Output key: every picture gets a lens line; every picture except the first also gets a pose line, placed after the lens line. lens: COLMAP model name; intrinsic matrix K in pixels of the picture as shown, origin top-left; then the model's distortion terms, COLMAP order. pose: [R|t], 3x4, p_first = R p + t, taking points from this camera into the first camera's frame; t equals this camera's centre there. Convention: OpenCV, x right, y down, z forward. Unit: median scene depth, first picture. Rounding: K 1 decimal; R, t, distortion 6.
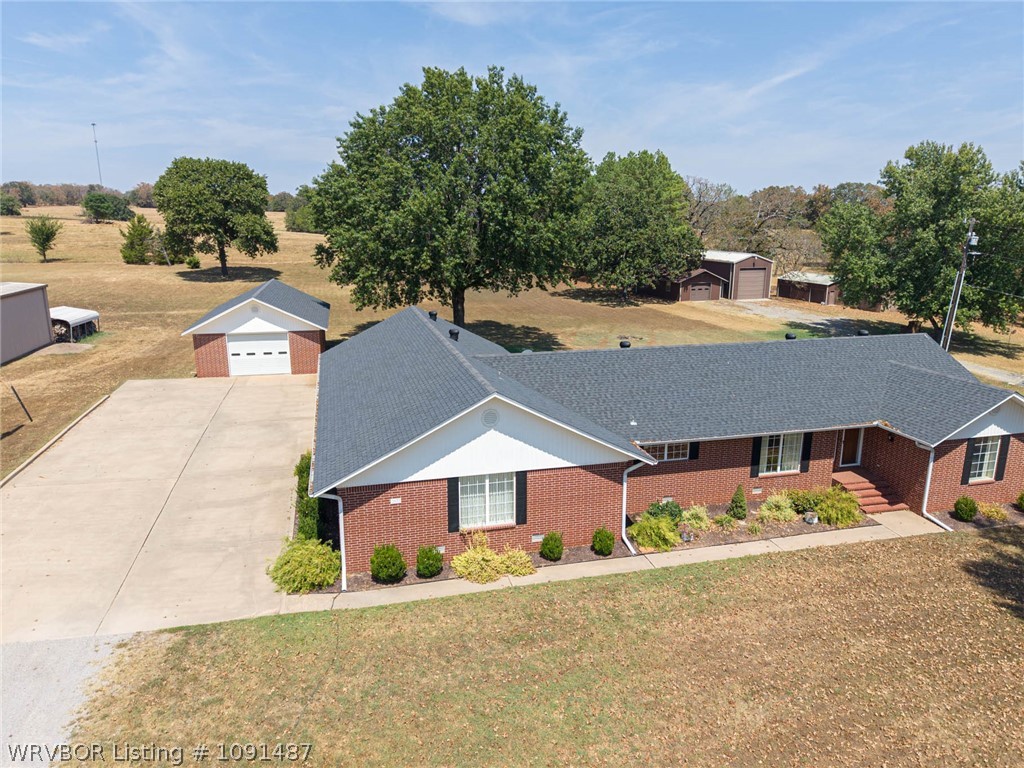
lens RADIAL K [[674.4, 0, 512.0], [0, 674.4, 384.0], [0, 0, 1]] dist [0.032242, -0.056559]
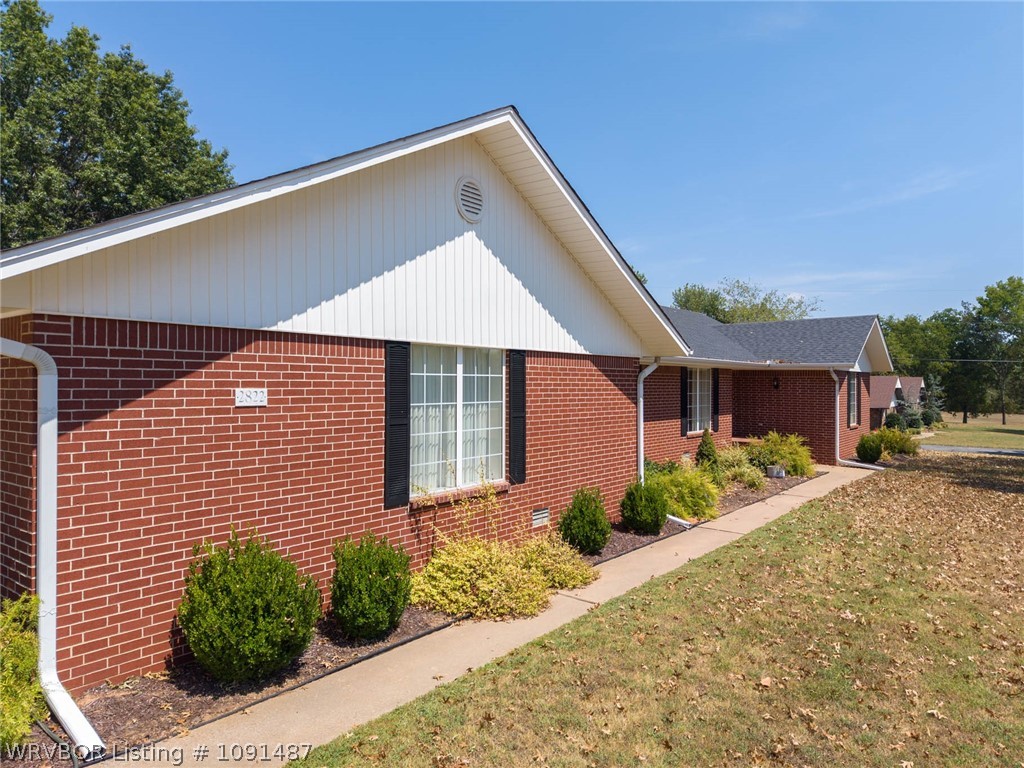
lens RADIAL K [[665.4, 0, 491.8], [0, 665.4, 434.4], [0, 0, 1]] dist [-0.001917, -0.001351]
pose [[0.806773, -0.042321, 0.589343, -0.214290], [0.138835, 0.983084, -0.119461, 0.197254], [-0.574318, 0.178200, 0.799001, 0.585819]]
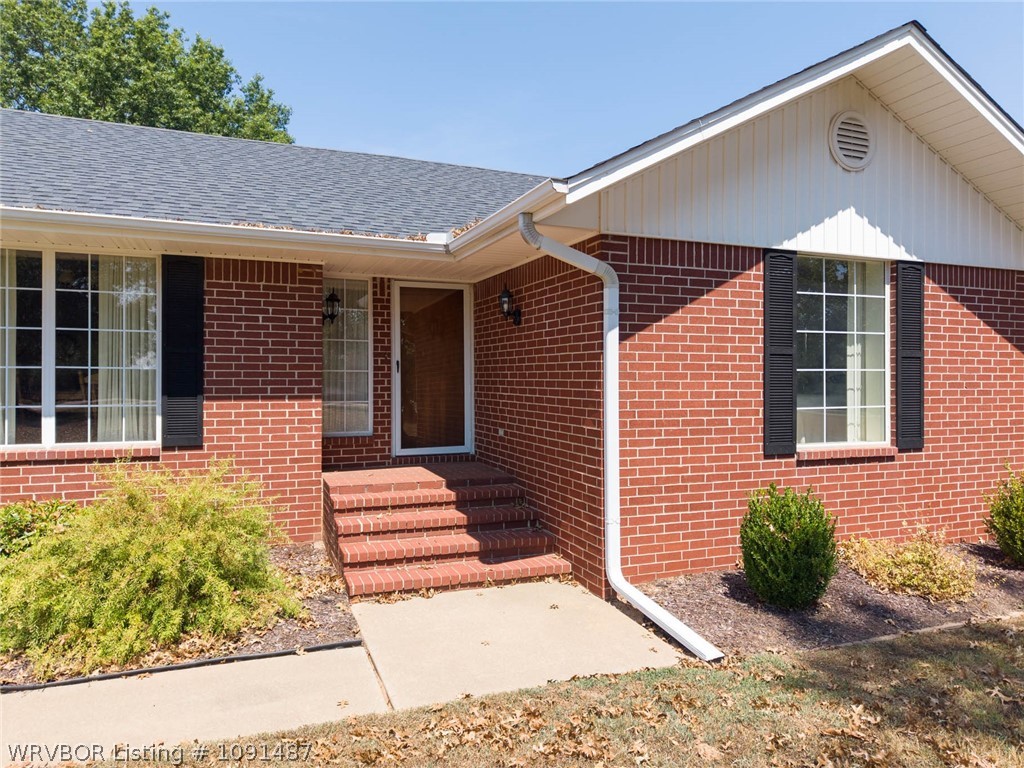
lens RADIAL K [[674.4, 0, 512.0], [0, 674.4, 384.0], [0, 0, 1]] dist [0.032242, -0.056559]
pose [[0.991797, -0.000003, 0.127822, 0.549575], [0.029965, 0.972138, -0.232484, 0.178437], [-0.124260, 0.234407, 0.964164, 0.781402]]
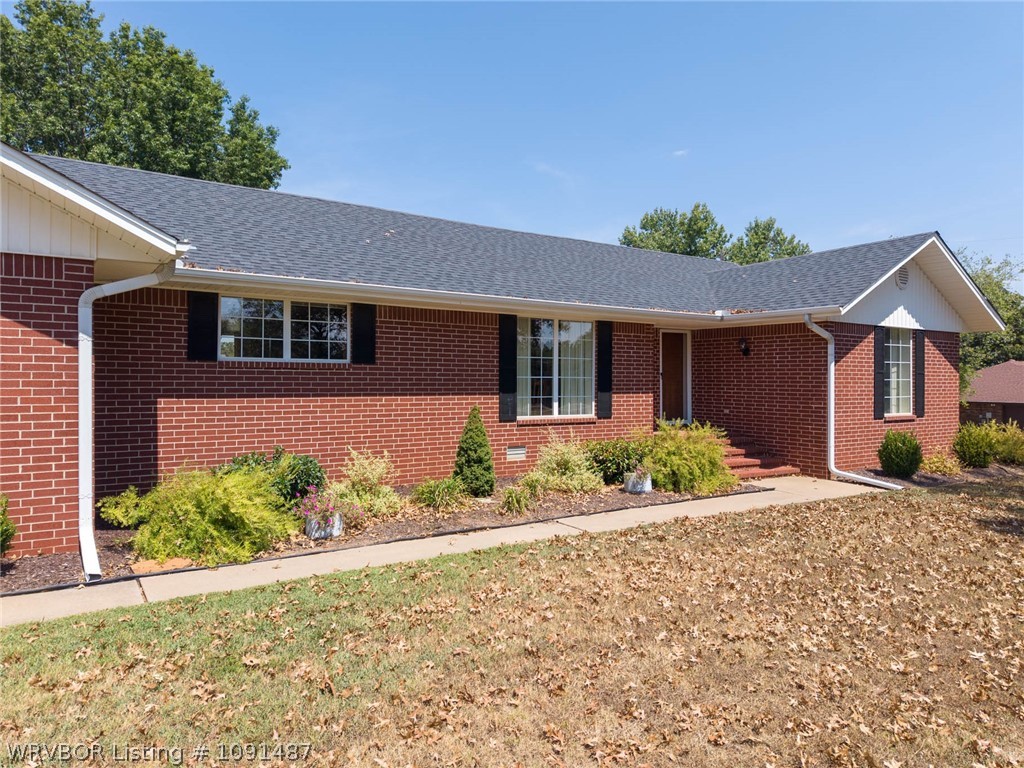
lens RADIAL K [[674.4, 0, 512.0], [0, 674.4, 384.0], [0, 0, 1]] dist [0.032242, -0.056559]
pose [[0.941131, 0.002832, 0.338029, 0.216676], [0.076763, 0.972051, -0.221866, 0.220666], [-0.329210, 0.234753, 0.914610, 0.605060]]
